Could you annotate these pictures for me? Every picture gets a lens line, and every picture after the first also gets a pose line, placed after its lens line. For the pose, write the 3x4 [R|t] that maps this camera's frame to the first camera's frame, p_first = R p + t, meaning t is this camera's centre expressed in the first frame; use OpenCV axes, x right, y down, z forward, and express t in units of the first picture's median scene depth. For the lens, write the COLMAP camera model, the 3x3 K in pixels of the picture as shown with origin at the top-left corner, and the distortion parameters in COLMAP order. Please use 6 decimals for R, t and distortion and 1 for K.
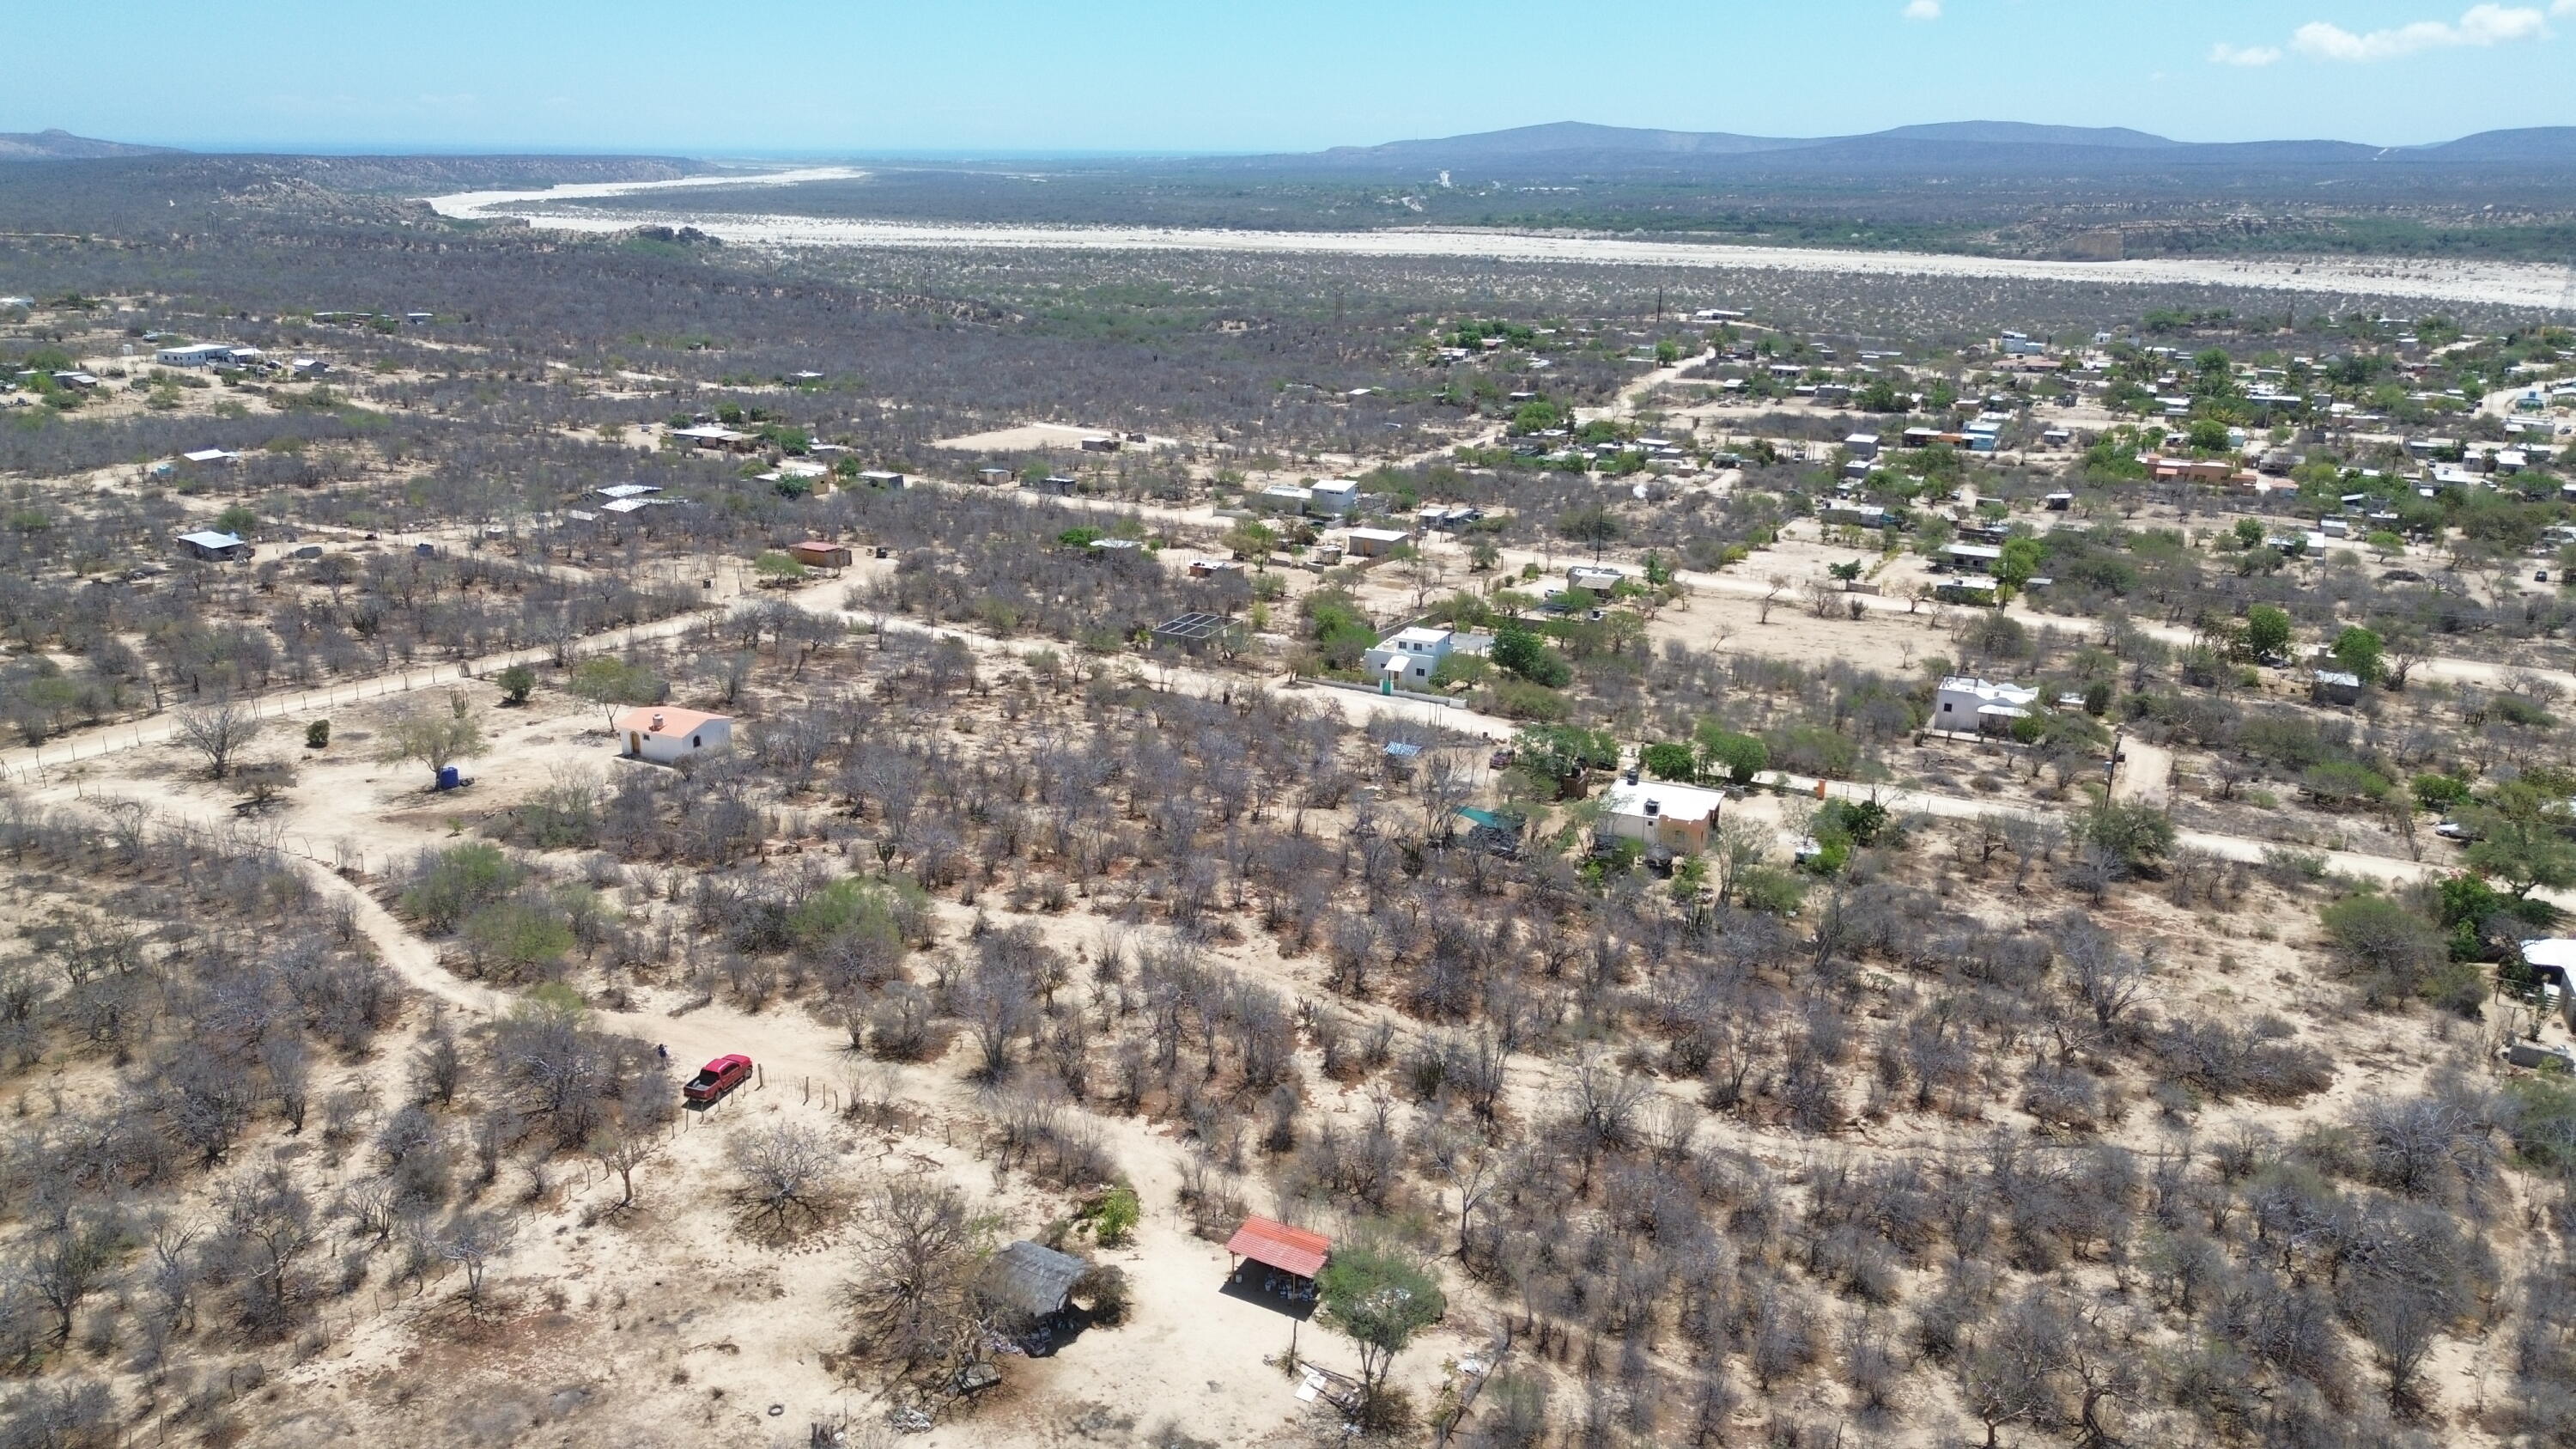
lens RADIAL K [[1822.0, 0, 1282.0], [0, 1822.0, 727.5], [0, 0, 1]] dist [0.070558, -0.066953]
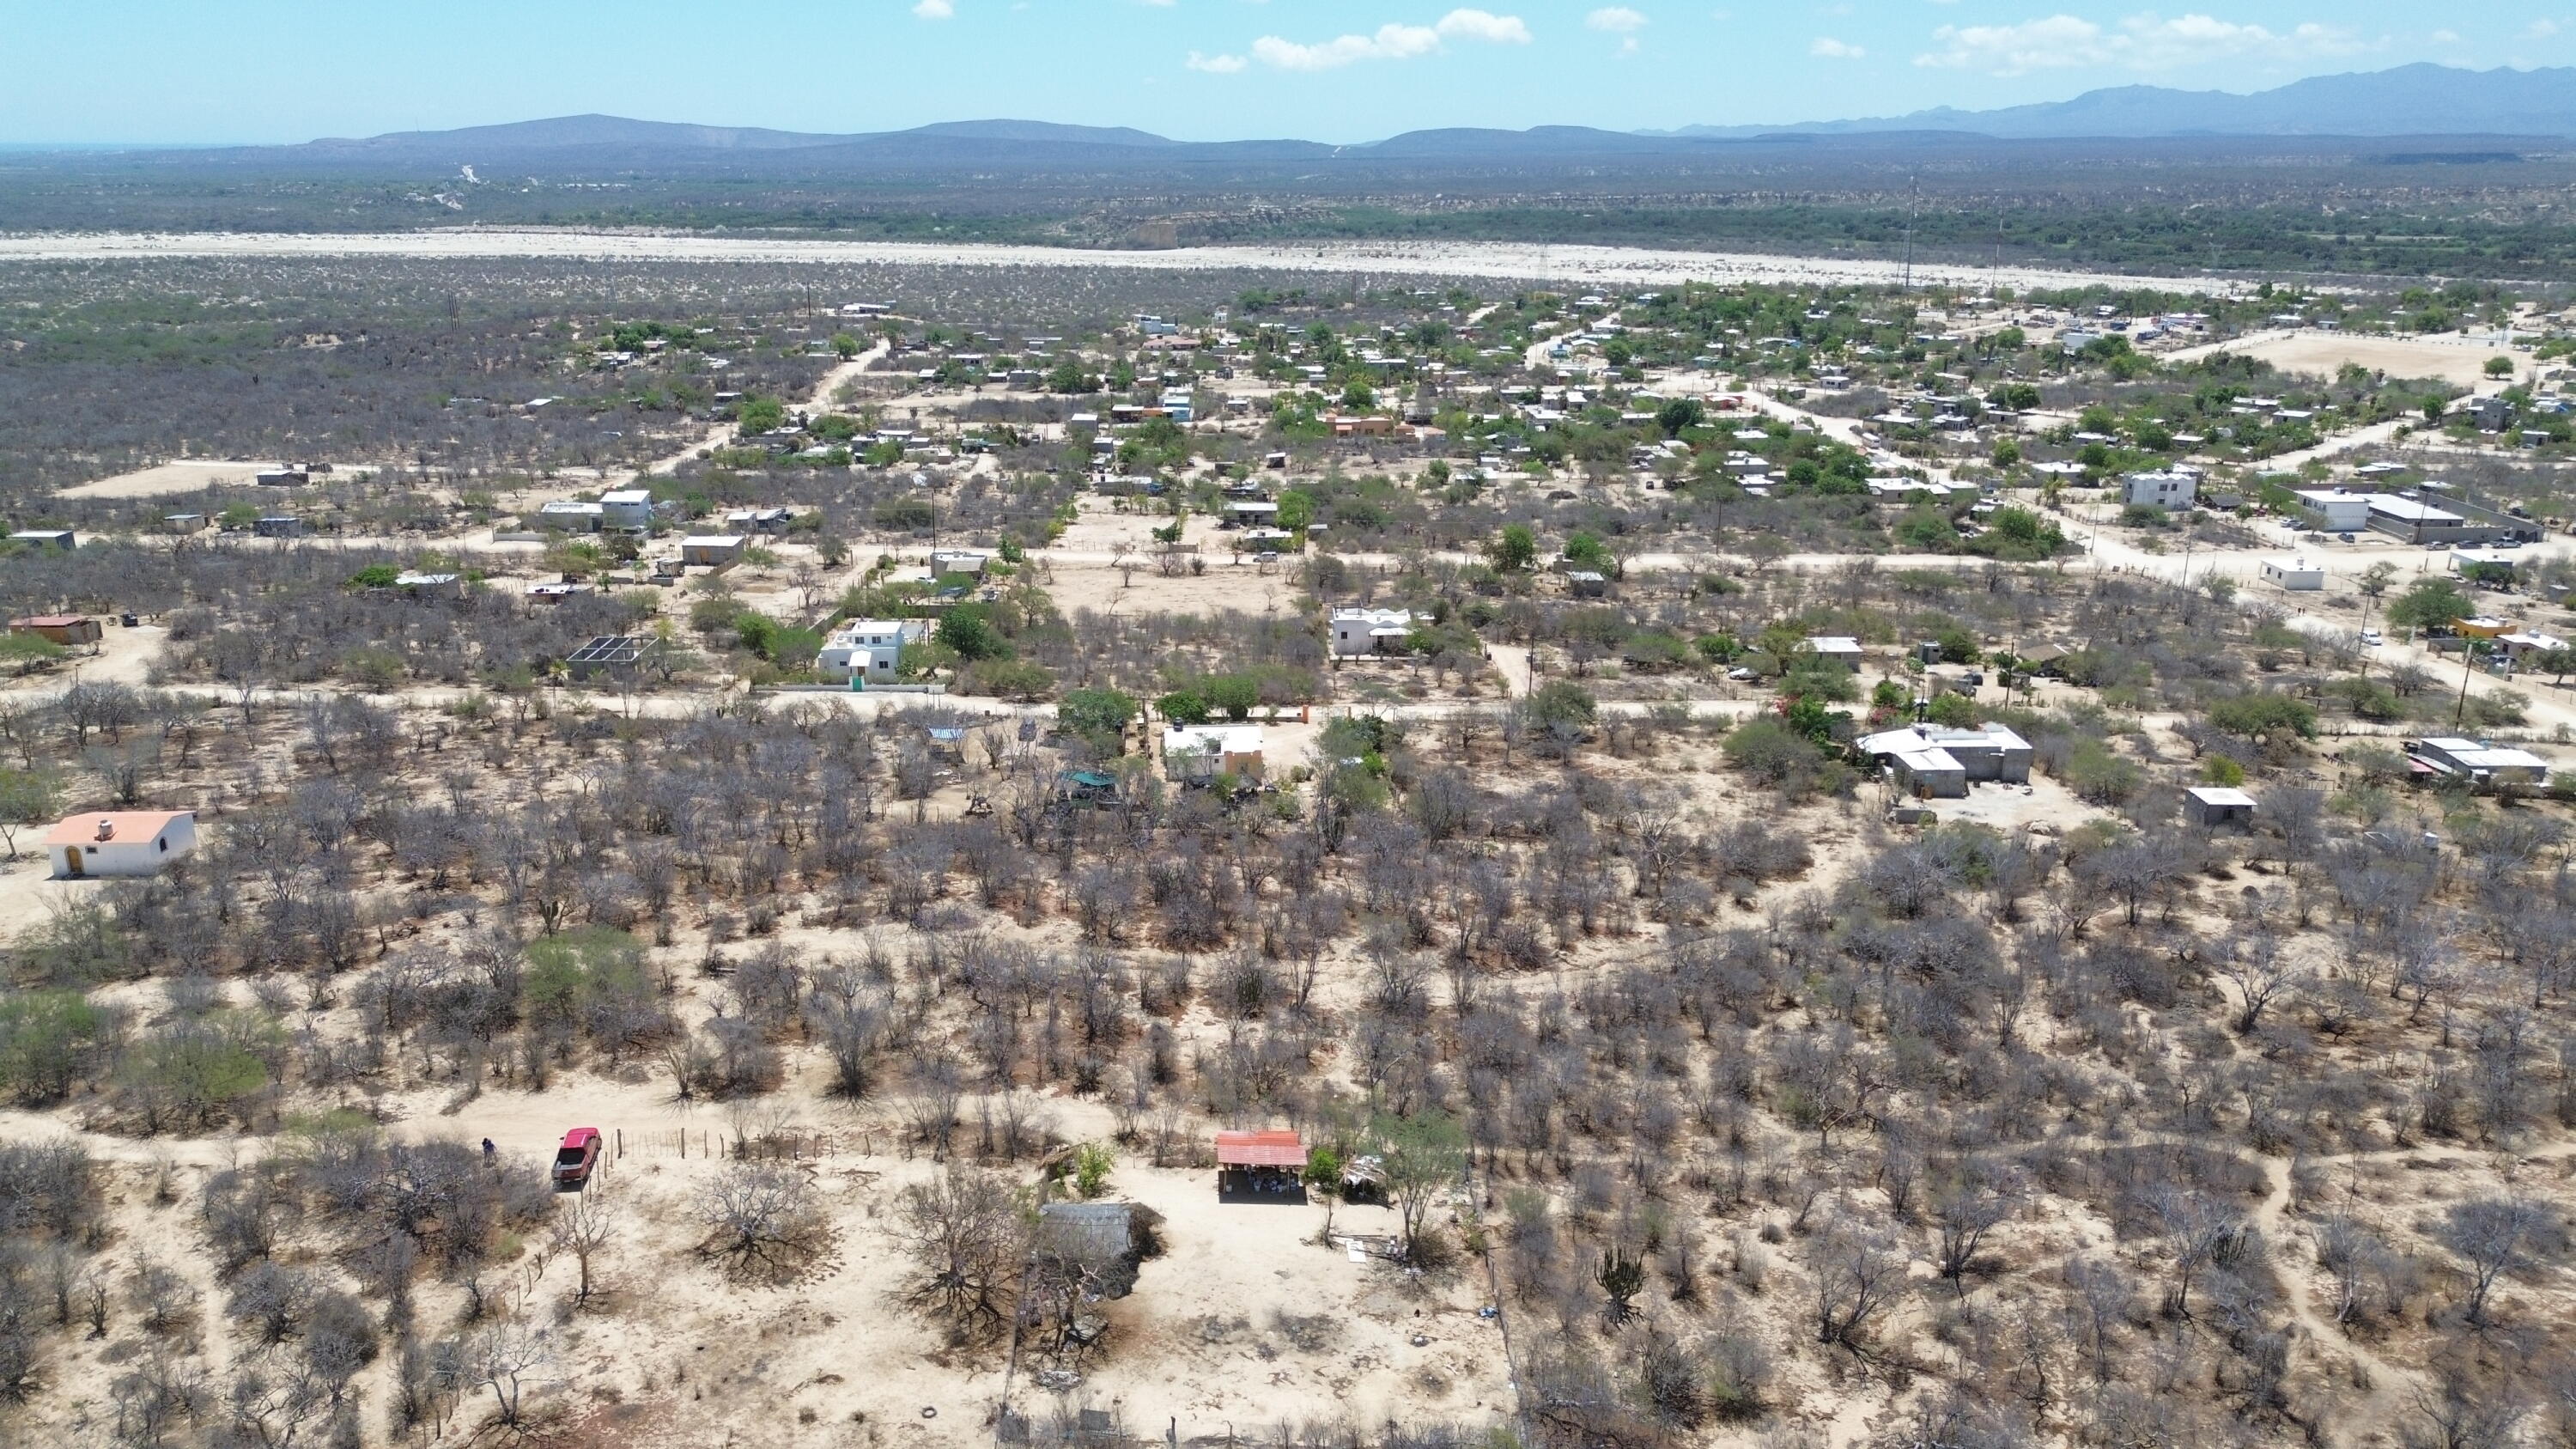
lens RADIAL K [[1822.0, 0, 1282.0], [0, 1822.0, 727.5], [0, 0, 1]] dist [0.070558, -0.066953]
pose [[0.881577, -0.147166, 0.448514, -0.147521], [0.146241, 0.988560, 0.036921, -0.001076], [-0.448816, 0.033042, 0.893013, 0.004790]]
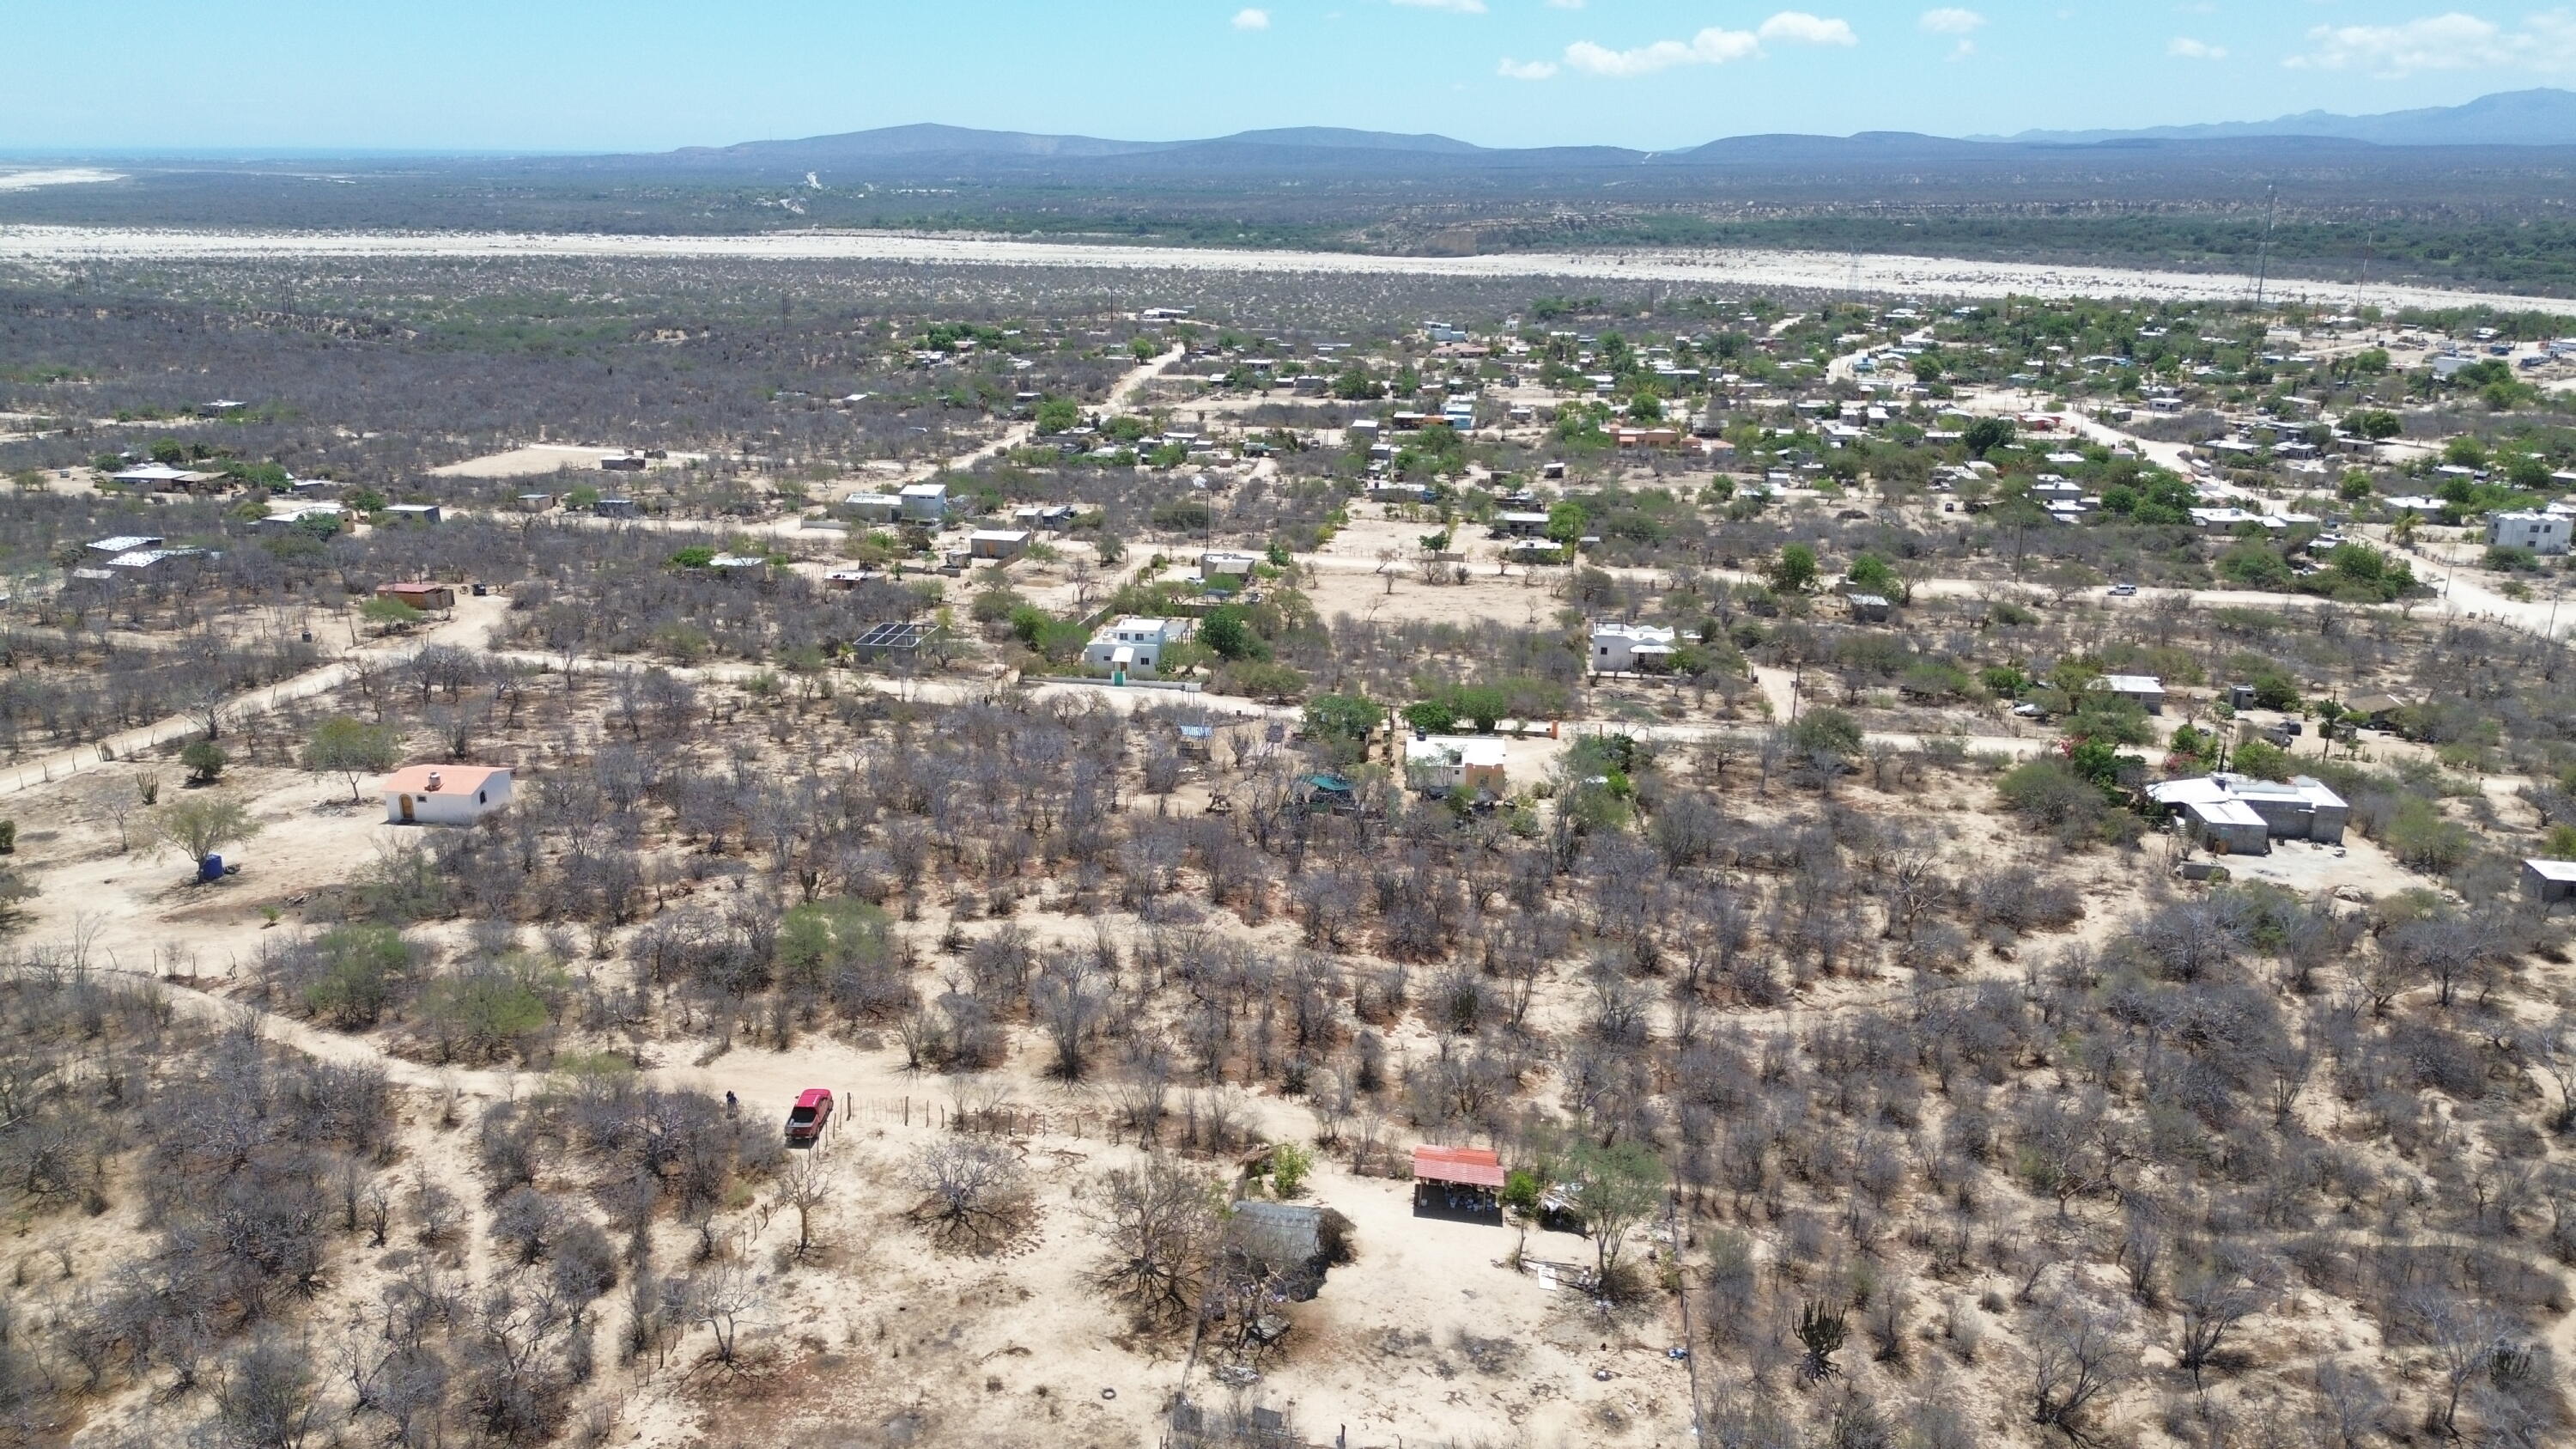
lens RADIAL K [[1822.0, 0, 1282.0], [0, 1822.0, 727.5], [0, 0, 1]] dist [0.070558, -0.066953]
pose [[0.945405, -0.099767, 0.310252, -0.137202], [0.100072, 0.994867, 0.014975, -0.000608], [-0.310154, 0.016891, 0.950536, -0.000781]]
